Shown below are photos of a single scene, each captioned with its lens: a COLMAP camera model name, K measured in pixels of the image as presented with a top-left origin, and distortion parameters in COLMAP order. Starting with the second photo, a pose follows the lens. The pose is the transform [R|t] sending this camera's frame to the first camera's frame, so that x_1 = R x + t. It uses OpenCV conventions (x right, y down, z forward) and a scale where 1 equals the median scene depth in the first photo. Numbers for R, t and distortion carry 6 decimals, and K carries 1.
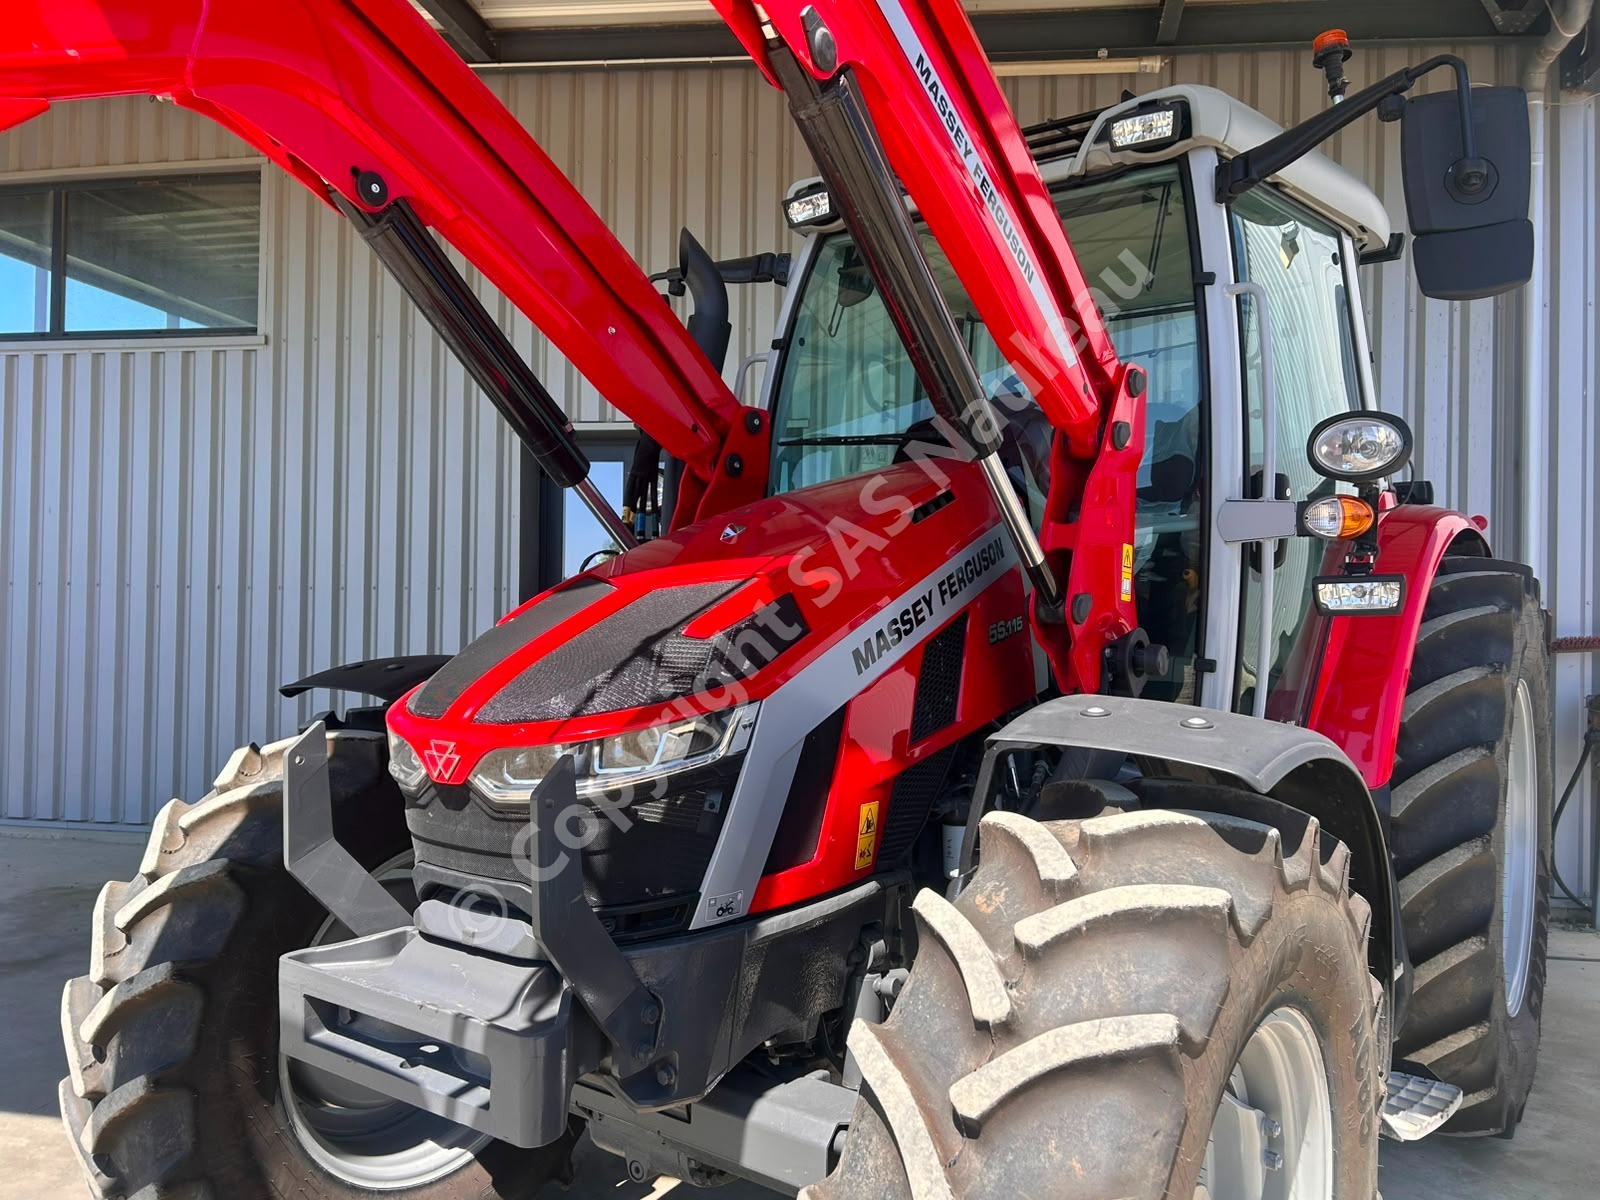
lens RADIAL K [[1201.6, 0, 808.4], [0, 1201.6, 600.2], [0, 0, 1]] dist [0.042664, -0.037587]
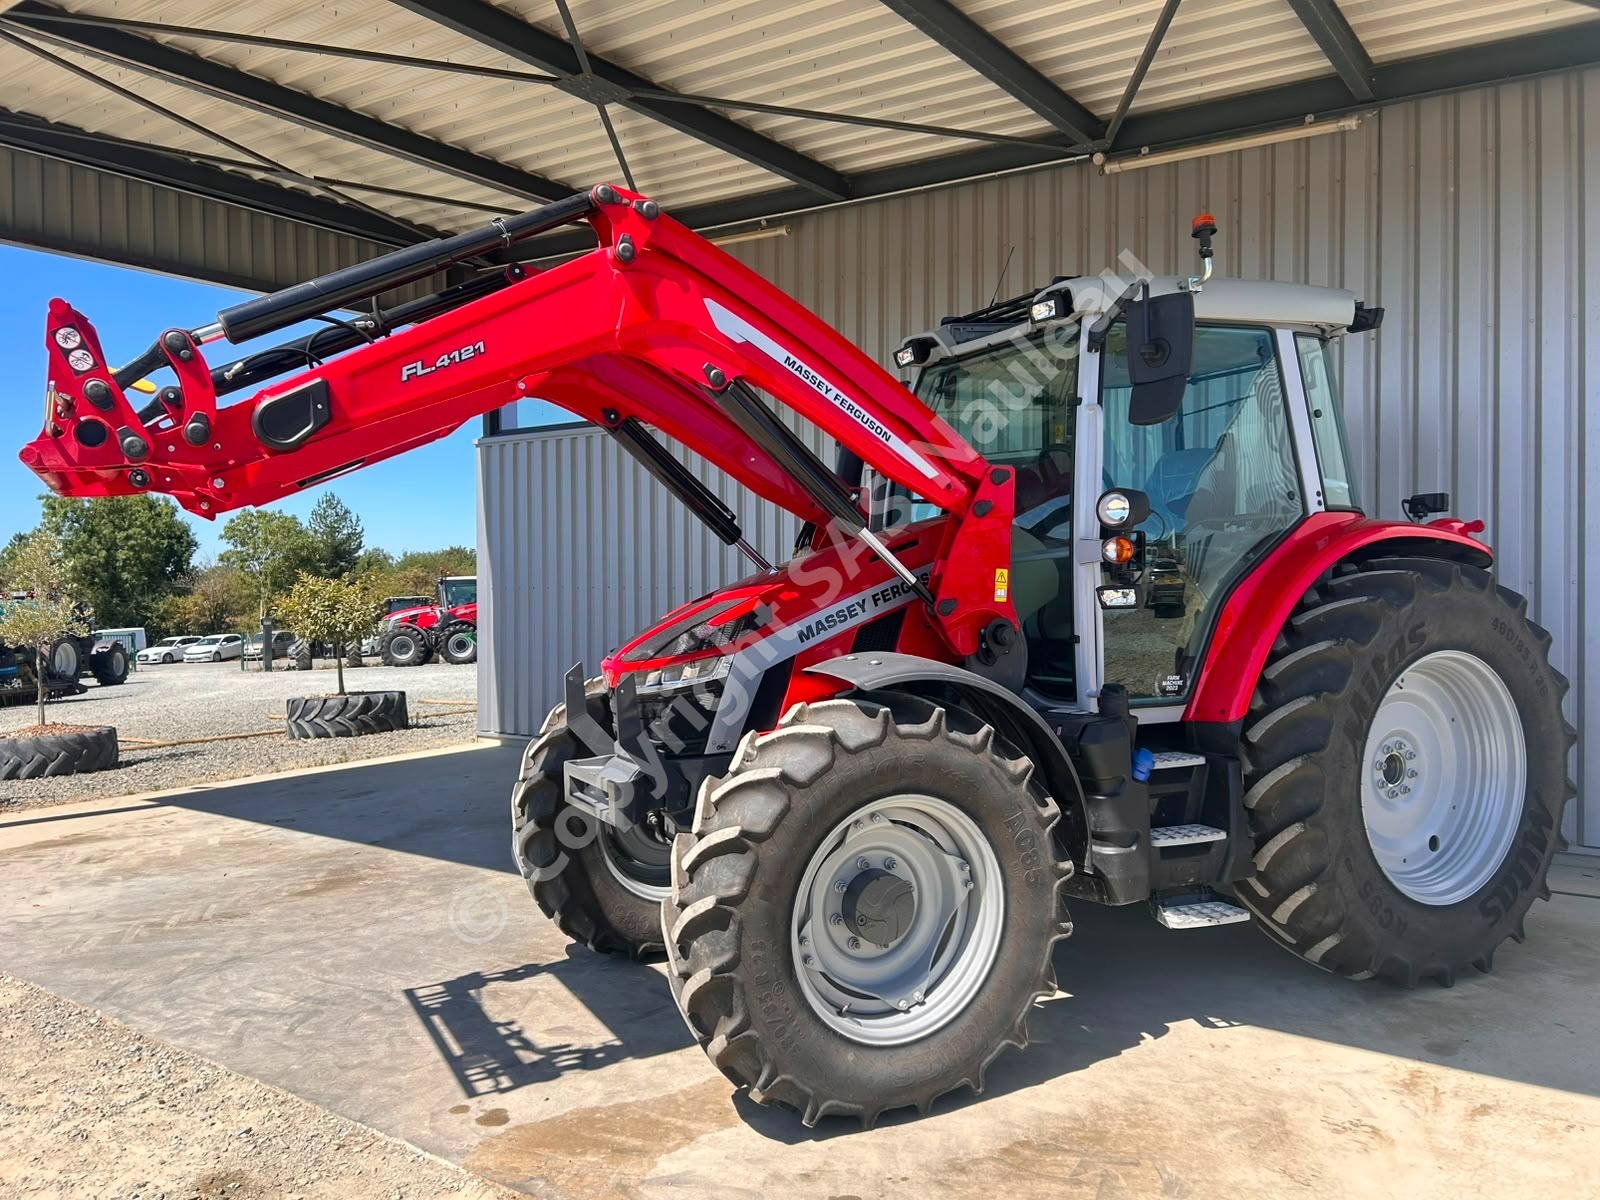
lens RADIAL K [[1191.1, 0, 802.1], [0, 1191.1, 605.8], [0, 0, 1]] dist [0.068806, -0.070610]
pose [[0.900088, -0.013484, -0.435499, 0.842236], [0.021814, 0.999662, 0.014133, -0.026805], [0.435161, -0.022220, 0.900078, -0.749302]]
